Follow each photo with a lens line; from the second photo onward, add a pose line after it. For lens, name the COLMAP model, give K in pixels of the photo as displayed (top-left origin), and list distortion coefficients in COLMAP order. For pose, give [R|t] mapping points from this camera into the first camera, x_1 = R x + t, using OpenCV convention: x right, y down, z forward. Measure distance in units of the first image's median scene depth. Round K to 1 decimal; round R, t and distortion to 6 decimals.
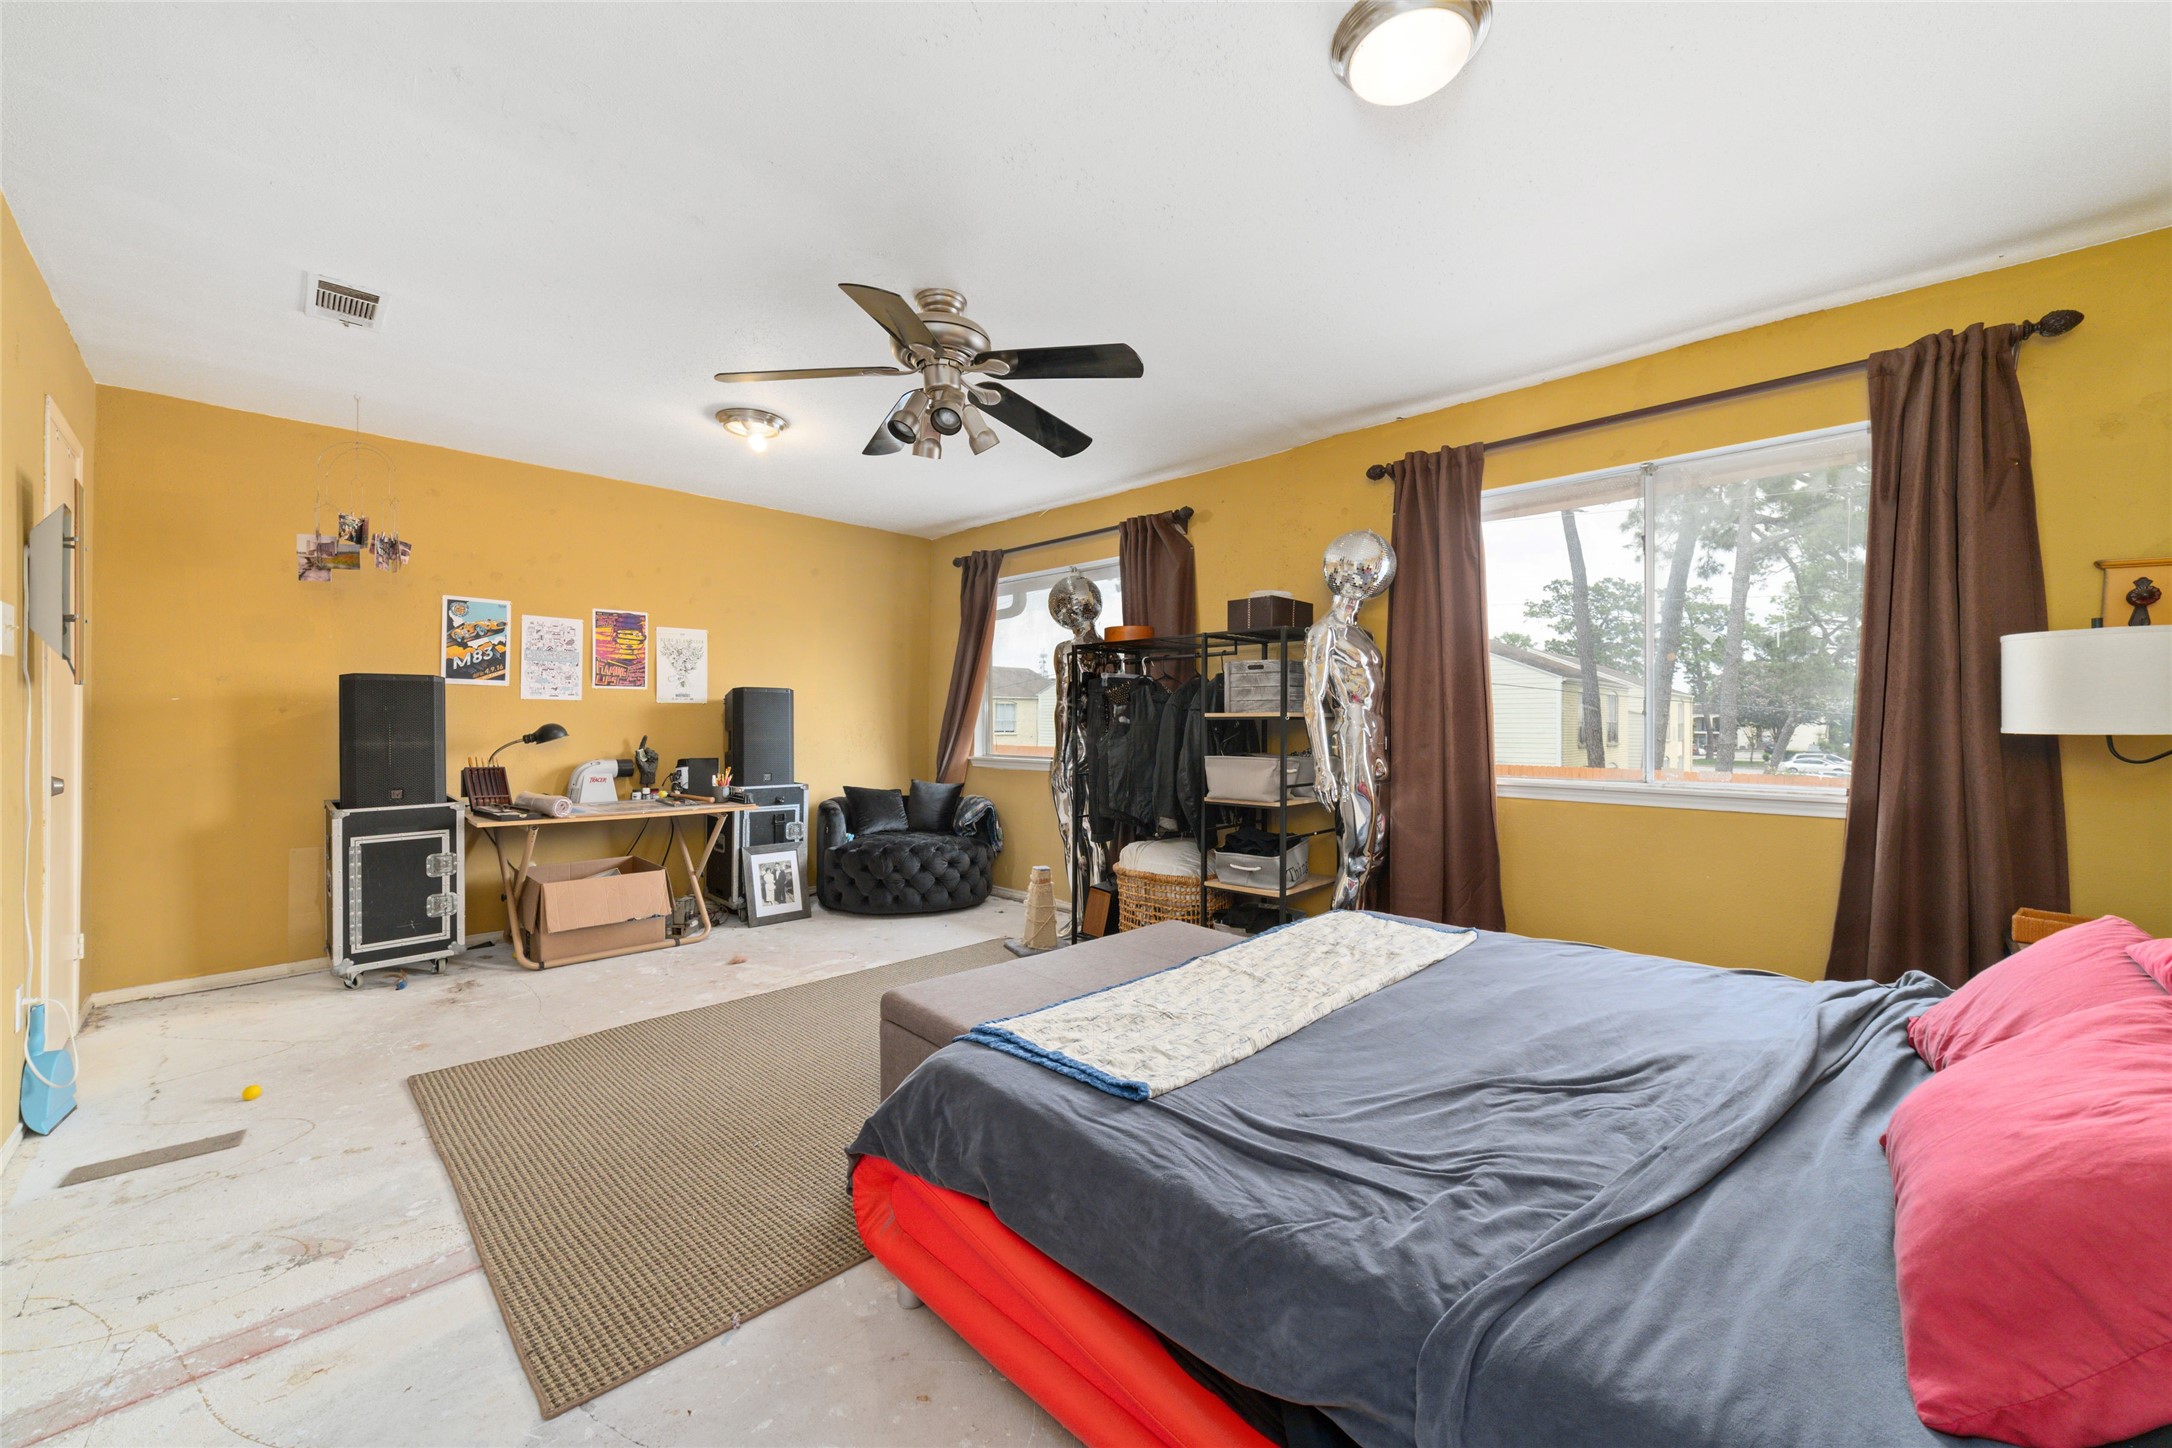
lens RADIAL K [[836.5, 0, 1089.3], [0, 836.5, 717.0], [0, 0, 1]] dist [-0.017559, 0.006284]
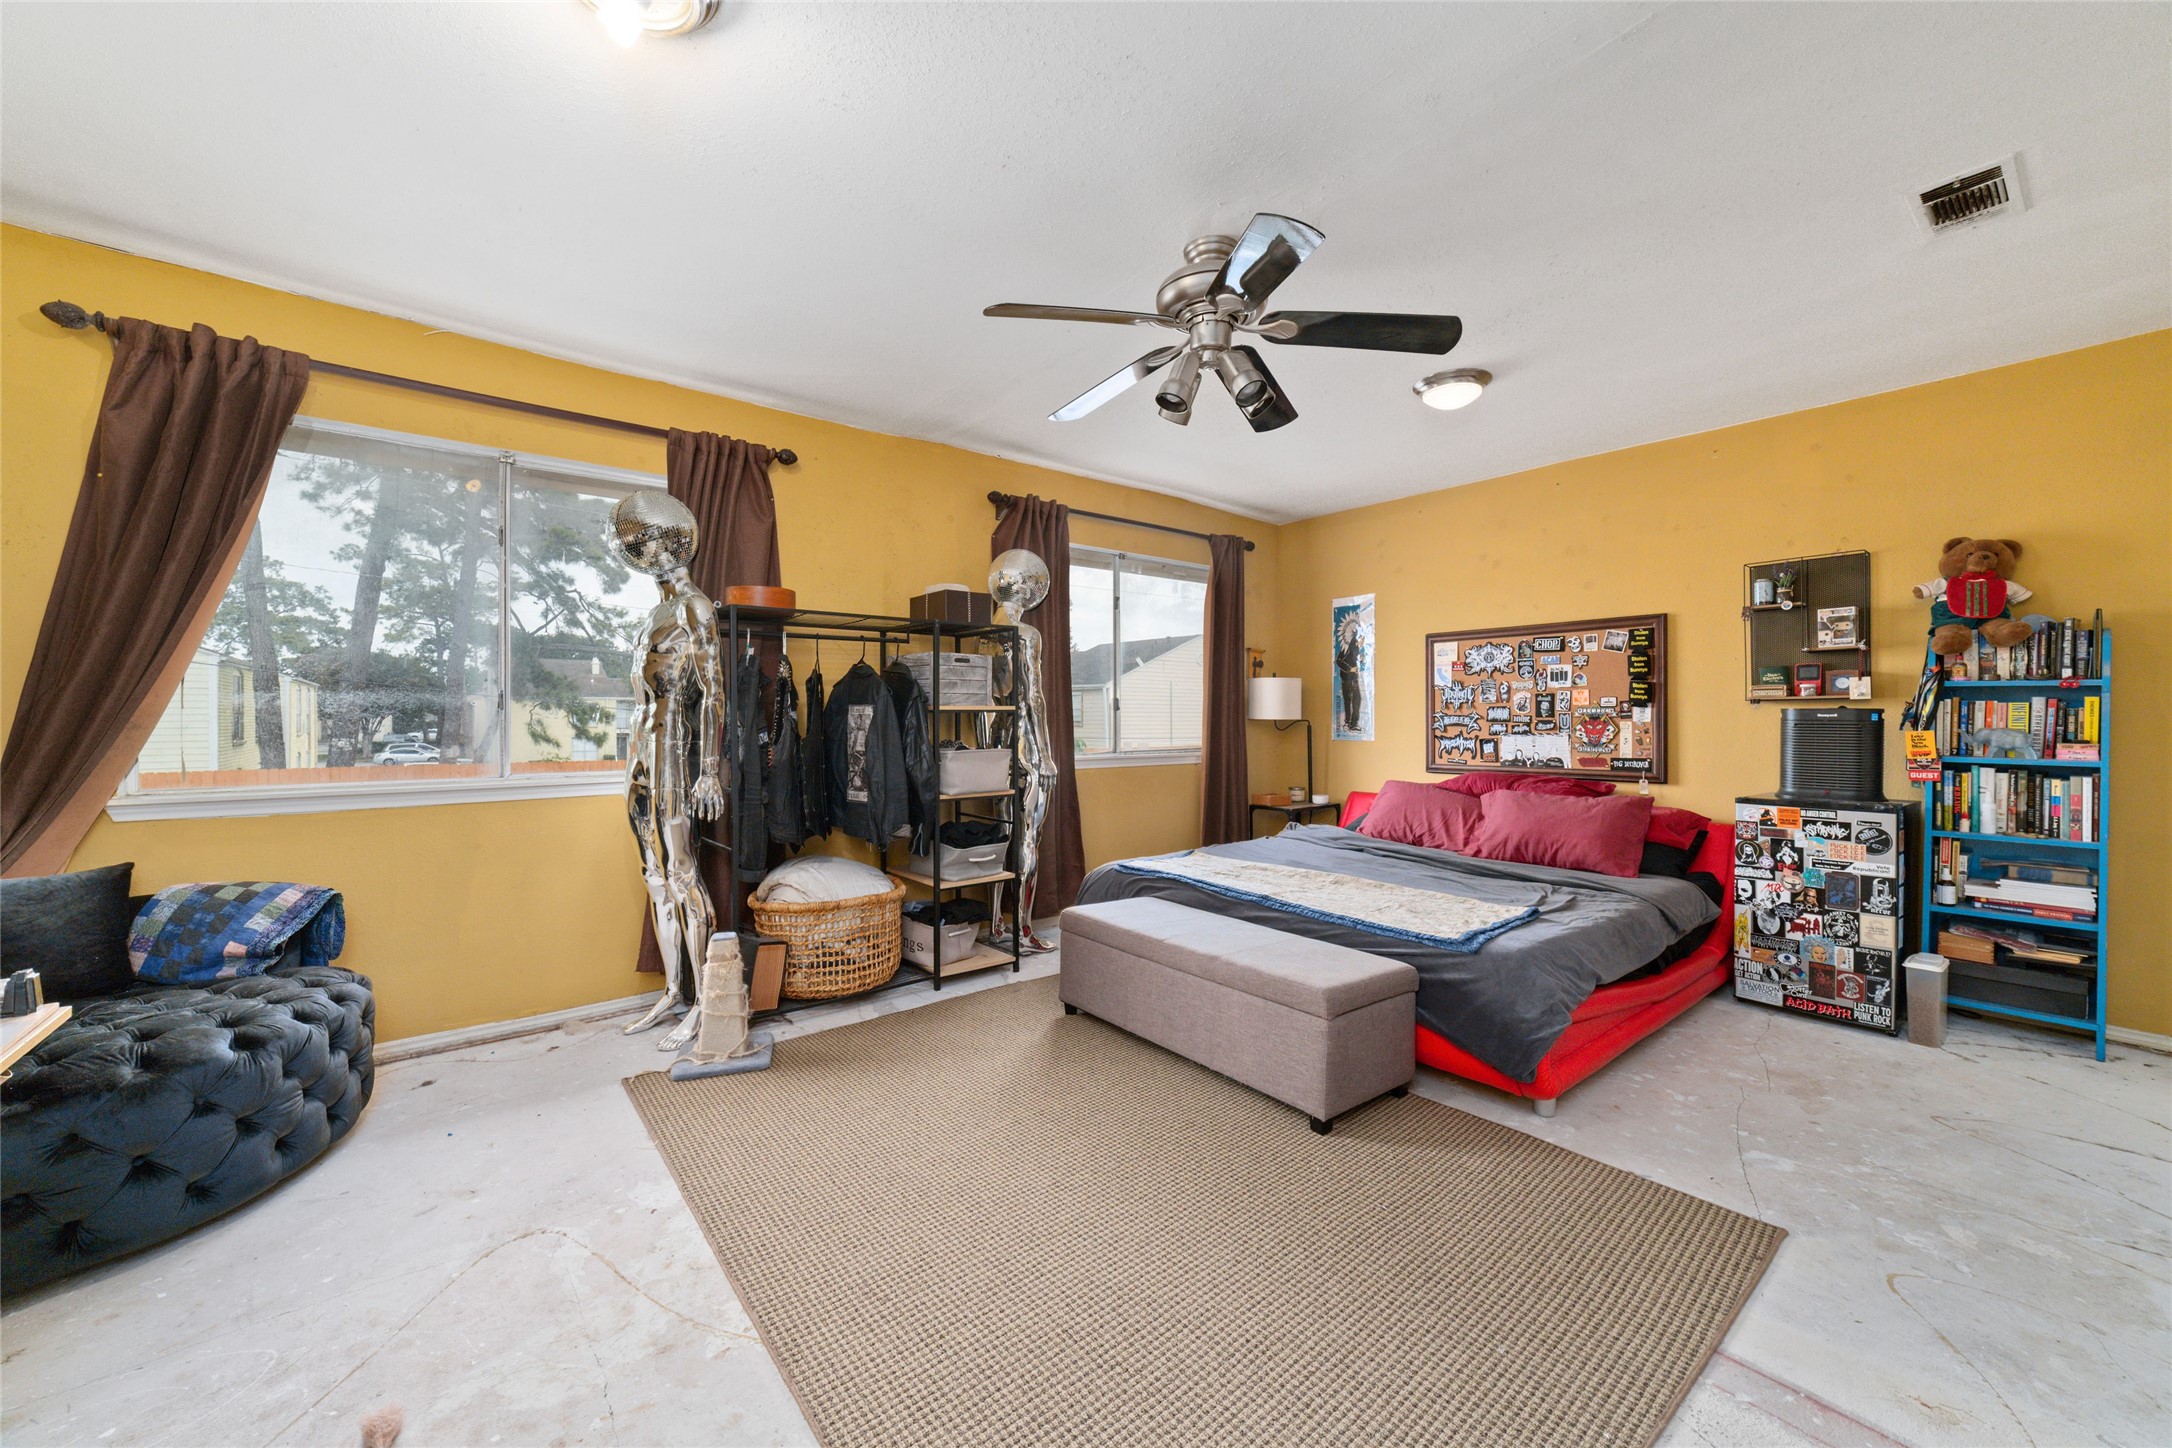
lens RADIAL K [[800.0, 0, 1087.0], [0, 800.0, 758.9], [0, 0, 1]] dist [-0.014460, 0.000224]
pose [[0.125244, -0.055007, 0.990600, -0.811884], [-0.004666, 0.998418, 0.056031, 0.003886], [-0.992115, -0.011639, 0.124789, 0.792746]]
